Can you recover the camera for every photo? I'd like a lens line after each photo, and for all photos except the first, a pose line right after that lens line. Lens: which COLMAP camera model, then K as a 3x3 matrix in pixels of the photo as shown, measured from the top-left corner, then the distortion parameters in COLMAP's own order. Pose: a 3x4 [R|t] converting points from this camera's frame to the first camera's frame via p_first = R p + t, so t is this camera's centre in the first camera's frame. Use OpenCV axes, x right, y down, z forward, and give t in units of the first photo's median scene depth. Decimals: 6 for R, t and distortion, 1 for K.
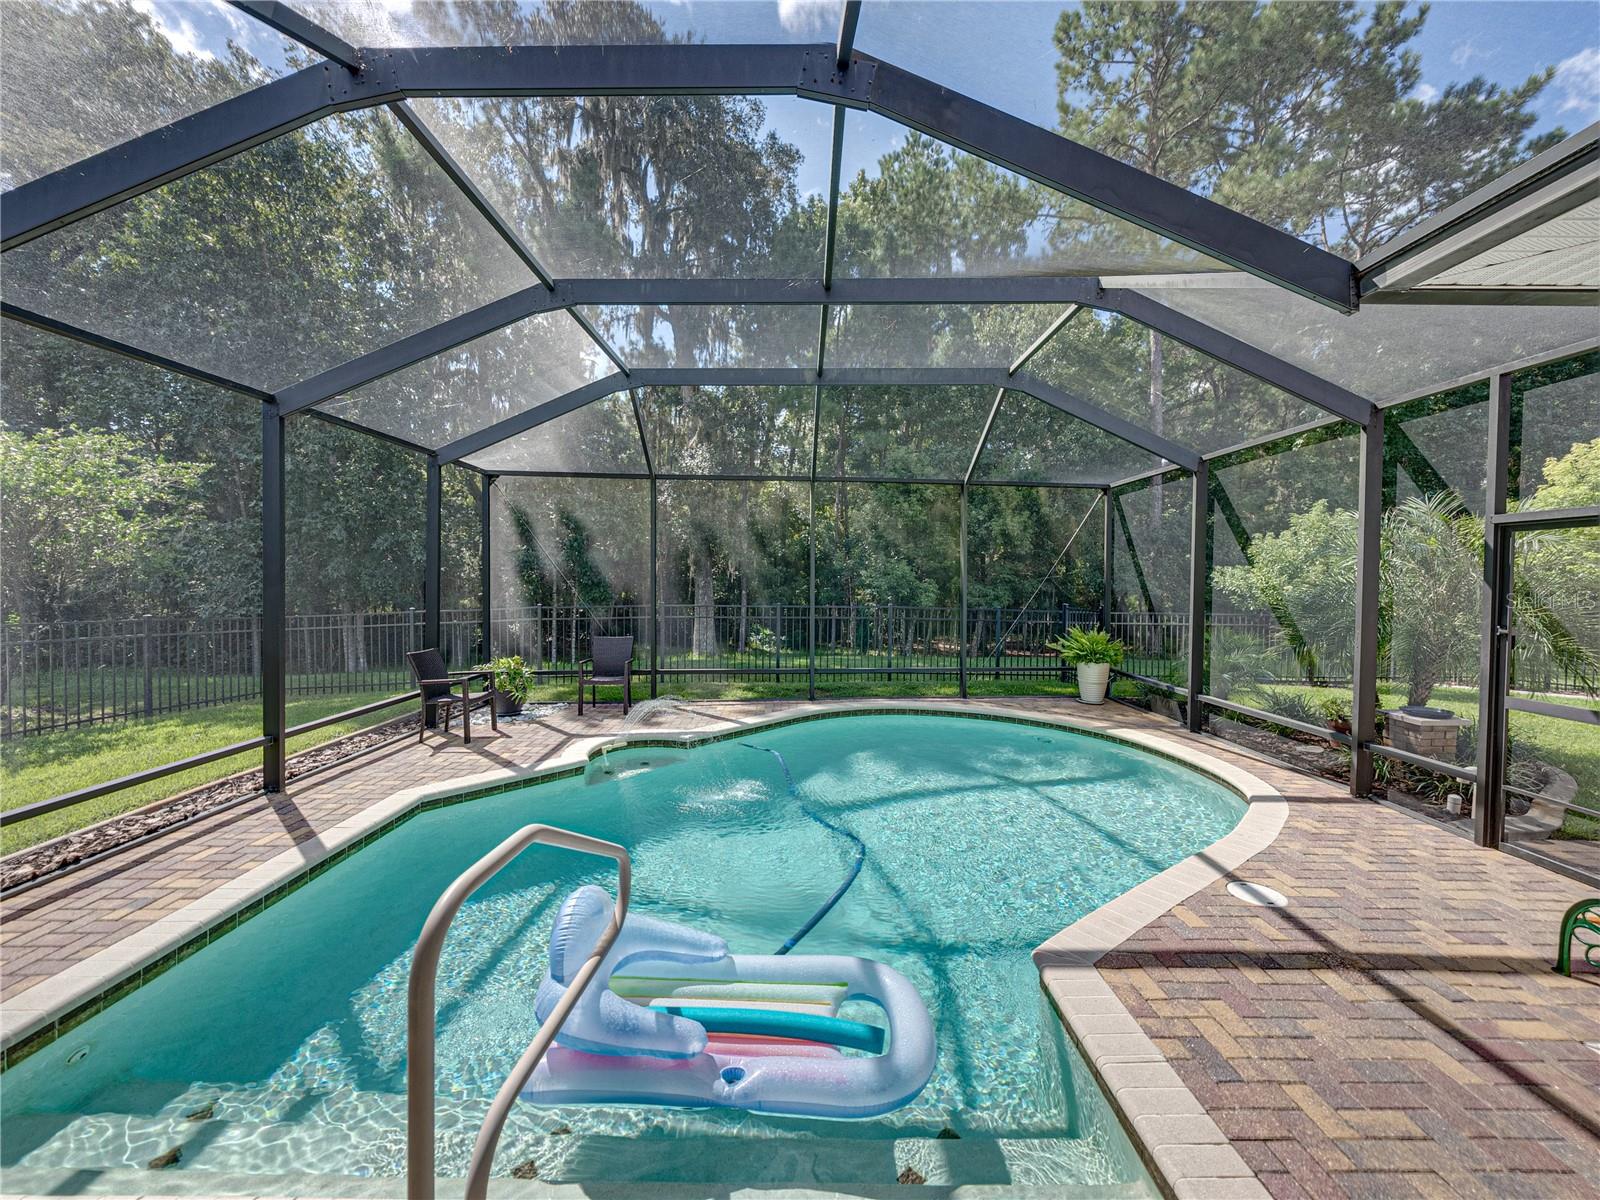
lens RADIAL K [[623.6, 0, 800.8], [0, 623.6, 582.9], [0, 0, 1]] dist [0.002258, -0.001007]
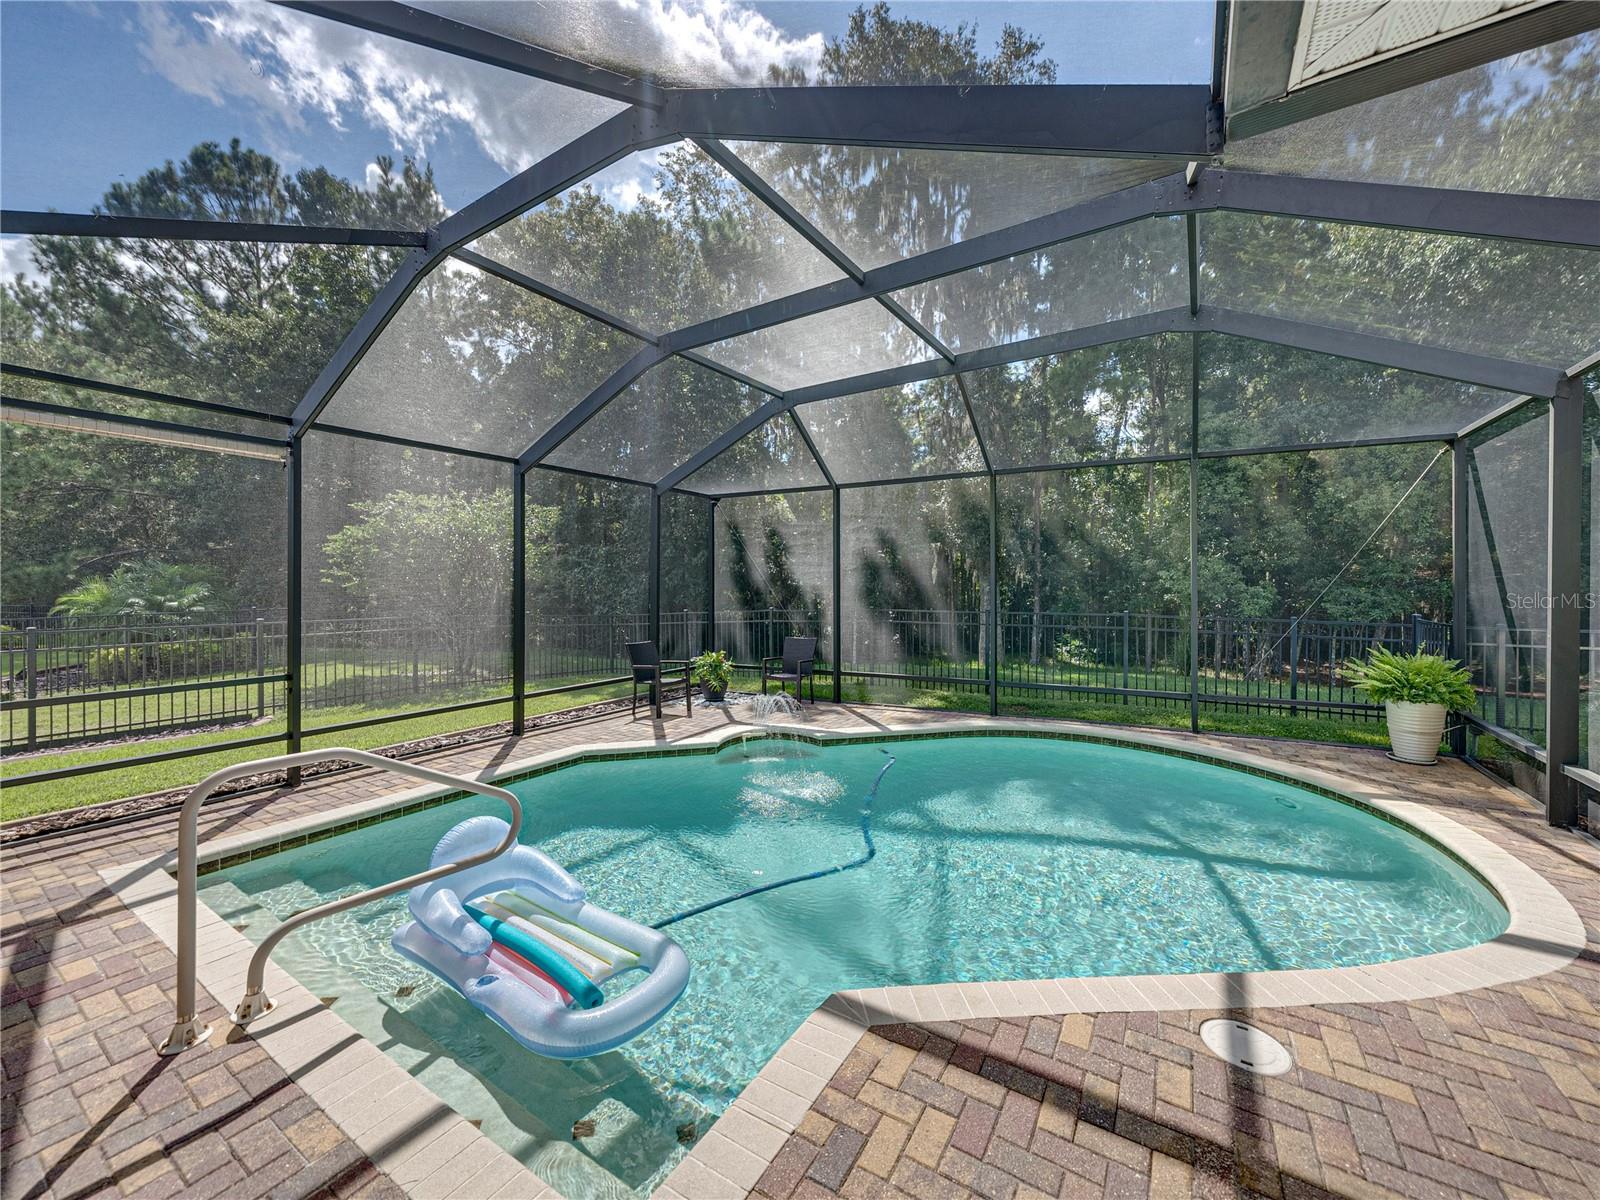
lens RADIAL K [[623.6, 0, 796.4], [0, 623.6, 592.4], [0, 0, 1]] dist [0.002258, -0.001007]
pose [[0.841733, -0.004749, -0.539873, 0.300231], [0.007323, 0.999970, 0.002621, 0.002715], [0.539844, -0.006159, 0.841742, 0.077914]]
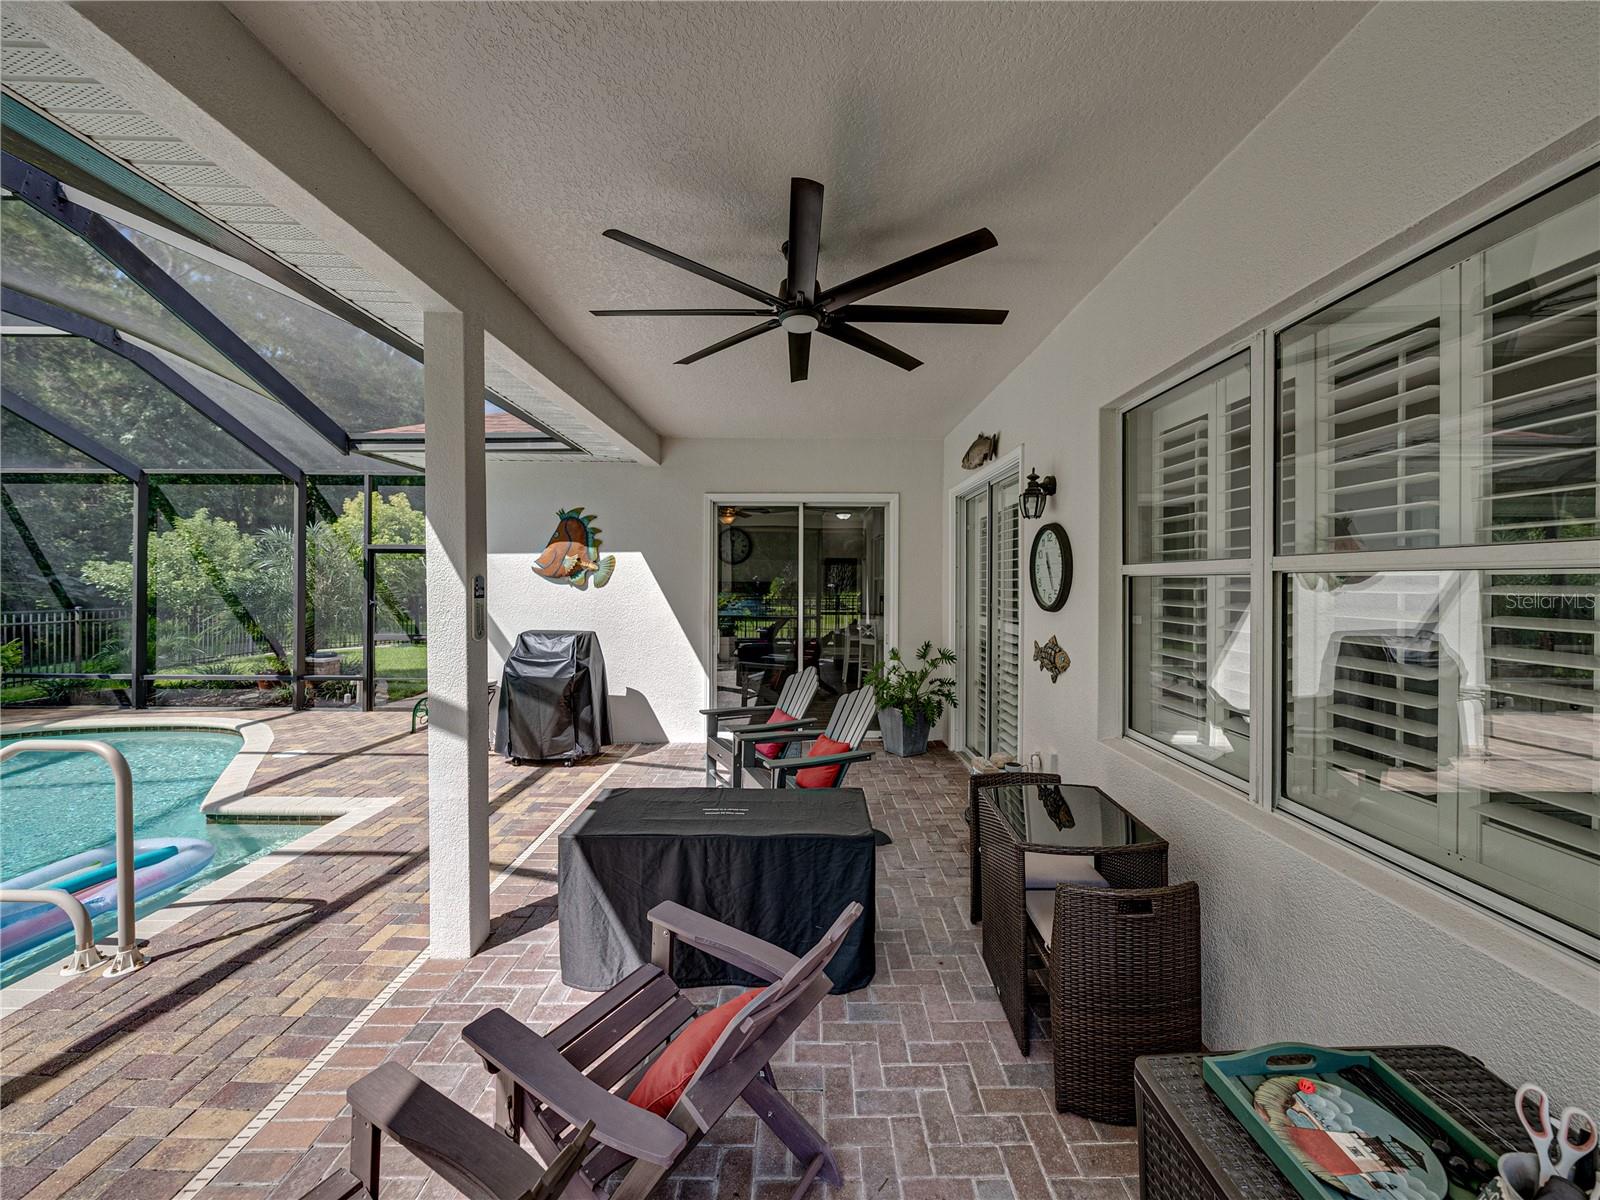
lens RADIAL K [[623.6, 0, 792.6], [0, 623.6, 584.0], [0, 0, 1]] dist [0.002258, -0.001007]
pose [[0.028187, -0.013673, 0.999509, -0.433883], [0.000749, 0.999906, 0.013658, -0.005977], [-0.999602, 0.000363, 0.028195, -0.210981]]
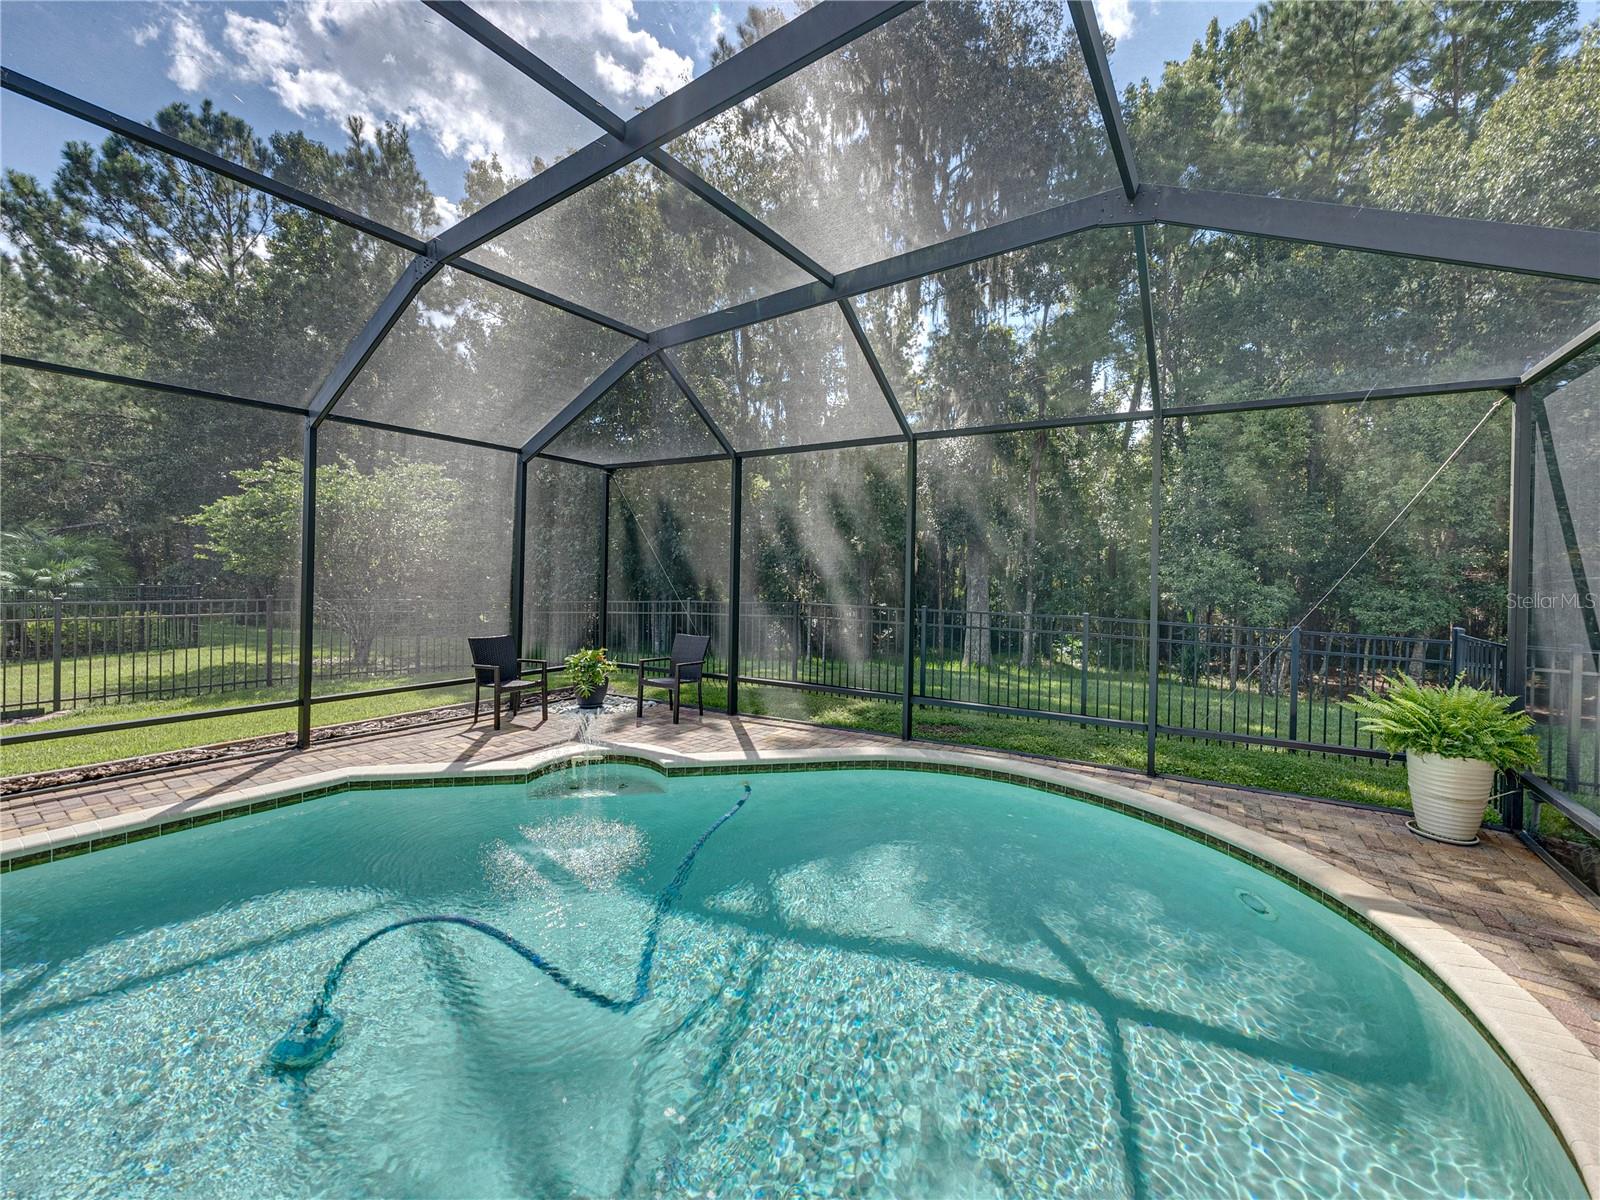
lens RADIAL K [[623.6, 0, 797.3], [0, 623.6, 581.2], [0, 0, 1]] dist [0.002258, -0.001007]
pose [[0.817386, 0.013852, -0.575924, 0.371200], [-0.014735, 0.999887, 0.003136, 0.000621], [0.575902, 0.005923, 0.817497, 0.355604]]
